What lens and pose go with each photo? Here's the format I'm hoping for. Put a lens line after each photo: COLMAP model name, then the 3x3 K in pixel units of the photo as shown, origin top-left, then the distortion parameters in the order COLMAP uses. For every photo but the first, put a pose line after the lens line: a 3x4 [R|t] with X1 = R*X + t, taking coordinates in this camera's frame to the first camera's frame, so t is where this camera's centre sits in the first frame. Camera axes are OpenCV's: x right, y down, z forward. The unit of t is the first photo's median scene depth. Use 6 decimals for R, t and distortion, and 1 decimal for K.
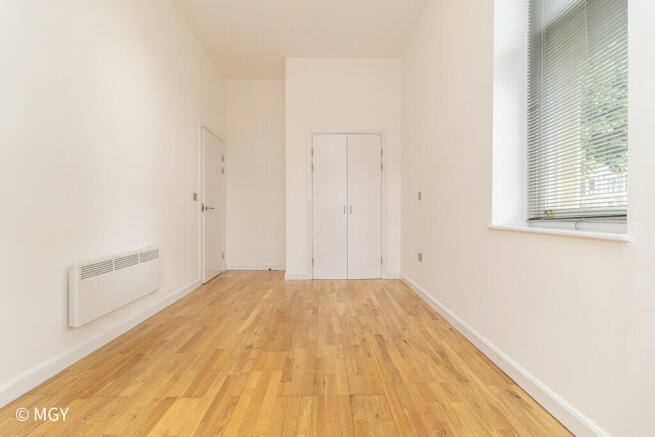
lens RADIAL K [[302.1, 0, 325.5], [0, 302.1, 215.0], [0, 0, 1]] dist [-0.000586, 0.000127]
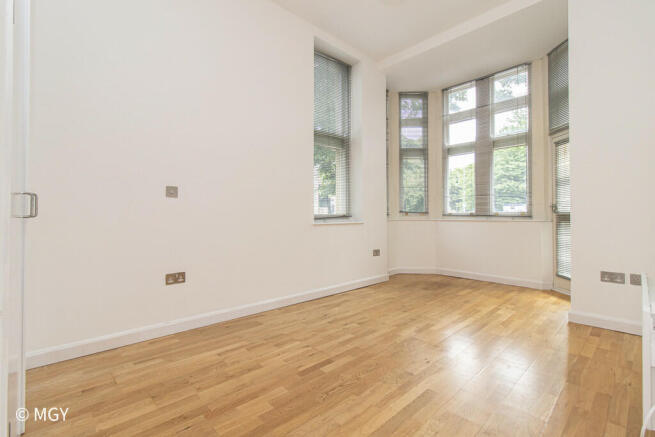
lens RADIAL K [[302.1, 0, 325.5], [0, 302.1, 215.0], [0, 0, 1]] dist [-0.000586, 0.000127]
pose [[-0.682875, 0.004096, 0.730524, -0.659720], [0.005745, 0.999983, -0.000236, -0.008785], [-0.730513, 0.004035, -0.682887, 1.814100]]
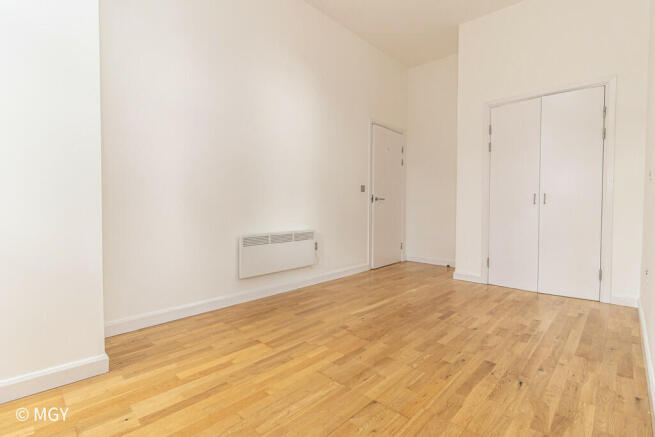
lens RADIAL K [[308.0, 0, 326.8], [0, 308.0, 213.0], [0, 0, 1]] dist [-0.001635, -0.000085]
pose [[0.717225, 0.020420, -0.696542, 0.415536], [-0.010083, 0.999770, 0.018926, 0.014064], [0.696768, -0.006551, 0.717266, 0.168914]]
